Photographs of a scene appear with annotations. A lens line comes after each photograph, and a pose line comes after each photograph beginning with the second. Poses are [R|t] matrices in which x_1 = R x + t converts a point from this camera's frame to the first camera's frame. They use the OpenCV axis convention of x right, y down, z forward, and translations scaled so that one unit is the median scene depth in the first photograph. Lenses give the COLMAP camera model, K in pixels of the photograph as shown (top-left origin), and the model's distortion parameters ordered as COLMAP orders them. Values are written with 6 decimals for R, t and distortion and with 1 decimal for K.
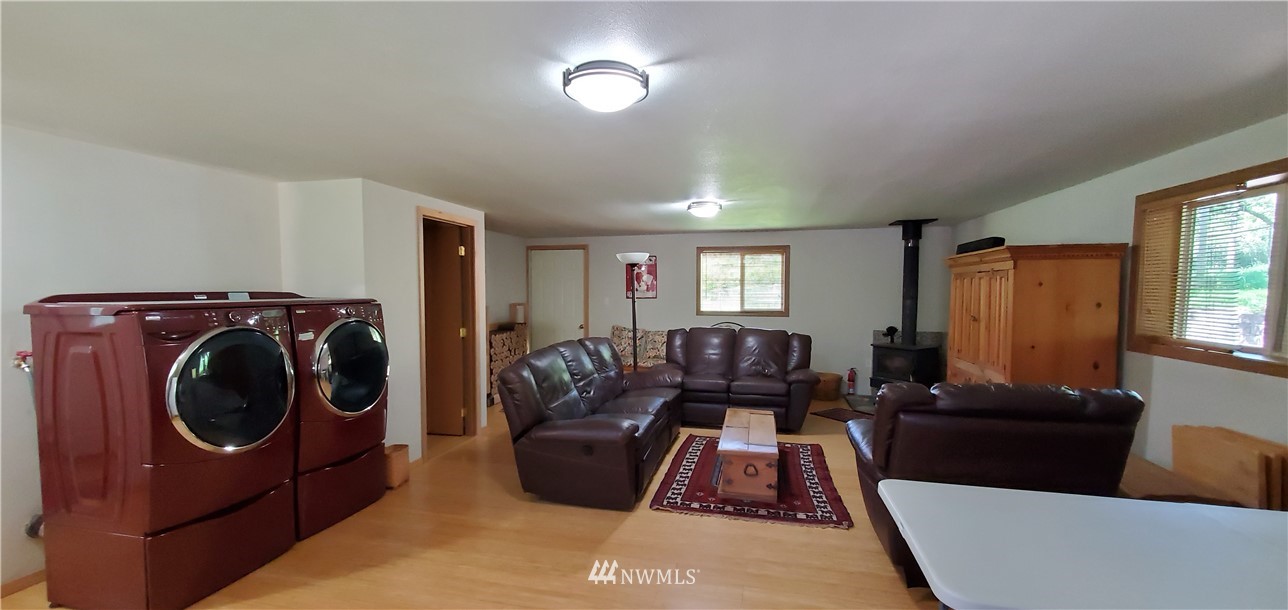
lens RADIAL K [[508.7, 0, 645.3], [0, 508.7, 308.2], [0, 0, 1]] dist [0.003083, -0.001137]
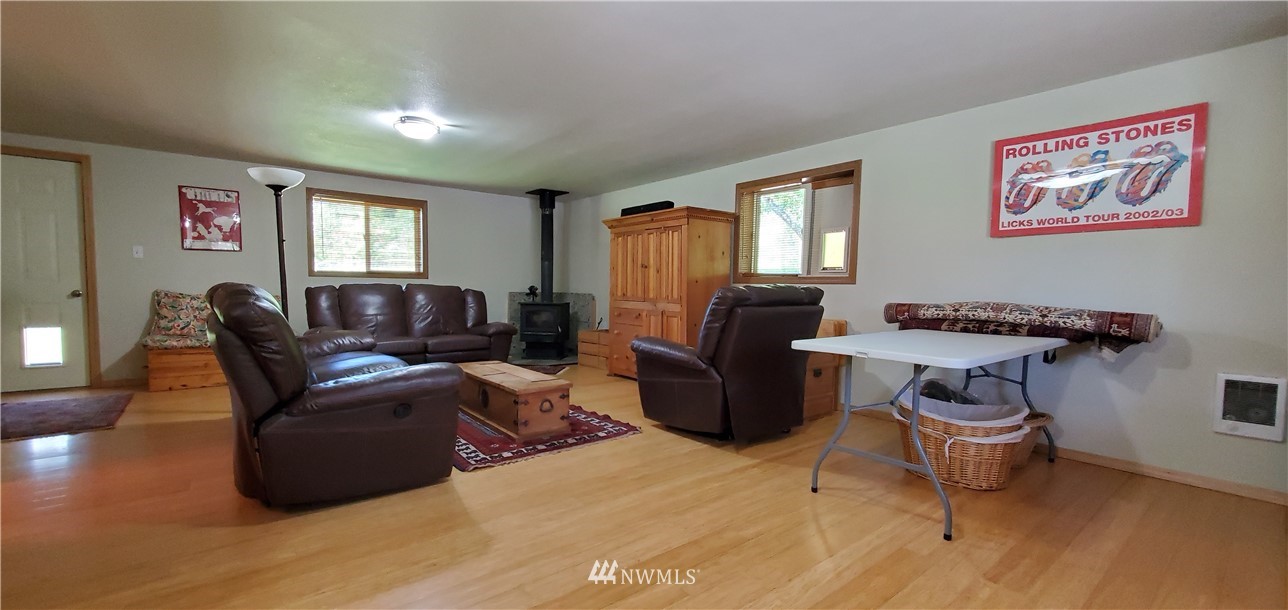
lens RADIAL K [[508.7, 0, 641.4], [0, 508.7, 313.1], [0, 0, 1]] dist [0.003083, -0.001137]
pose [[0.609983, -0.036560, 0.791571, -0.386754], [0.018256, 0.999318, 0.032087, 0.101369], [-0.792204, -0.005122, 0.610234, 0.237832]]
